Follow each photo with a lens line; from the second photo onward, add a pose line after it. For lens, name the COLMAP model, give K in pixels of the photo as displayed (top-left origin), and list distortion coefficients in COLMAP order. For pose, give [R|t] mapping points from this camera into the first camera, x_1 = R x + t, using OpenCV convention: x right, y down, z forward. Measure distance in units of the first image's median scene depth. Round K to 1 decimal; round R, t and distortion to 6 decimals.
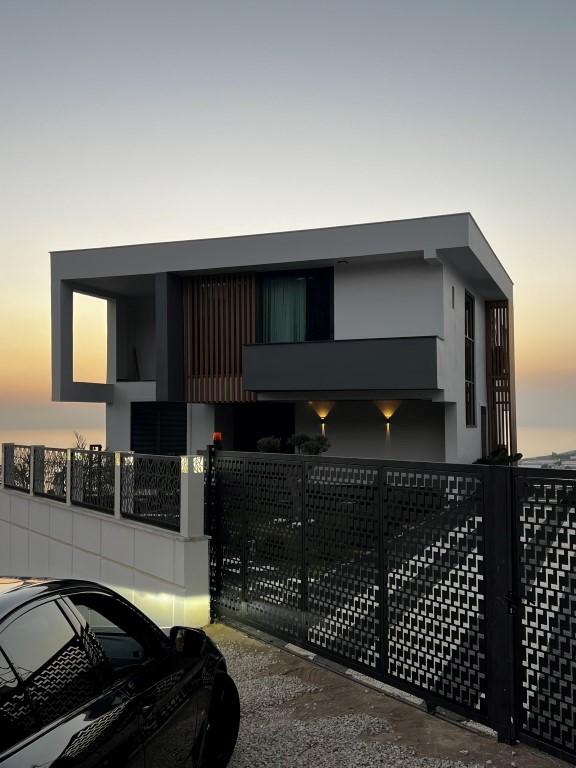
lens RADIAL K [[835.4, 0, 289.7], [0, 835.4, 387.2], [0, 0, 1]] dist [0.063294, 0.000000]
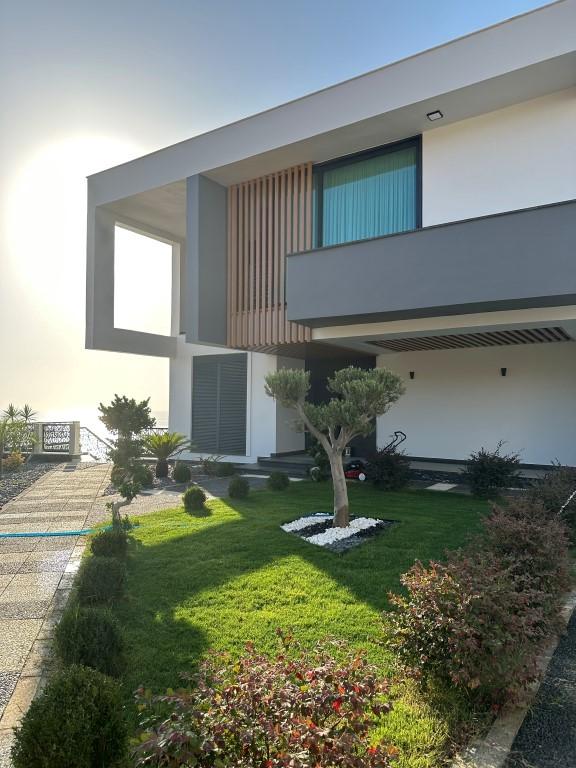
lens RADIAL K [[546.2, 0, 283.2], [0, 546.2, 381.8], [0, 0, 1]] dist [0.037727, -0.002029]
pose [[0.967766, 0.002331, -0.251840, 0.051691], [-0.004420, 0.999960, -0.007728, 0.052887], [0.251812, 0.008592, 0.967738, 0.509597]]
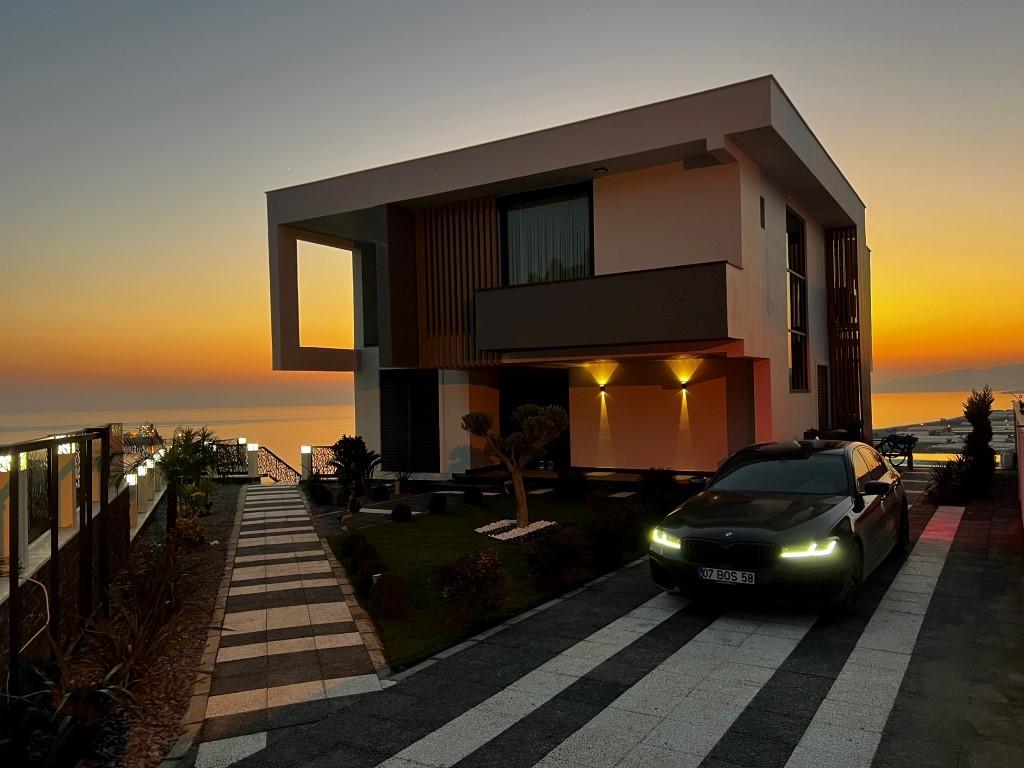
lens RADIAL K [[769.0, 0, 530.2], [0, 769.0, 379.3], [0, 0, 1]] dist [0.009244, -0.004537]
pose [[0.982236, -0.020539, -0.186522, 0.112108], [0.024733, 0.999490, 0.020184, 0.016195], [0.186012, -0.024439, 0.982243, 0.292736]]
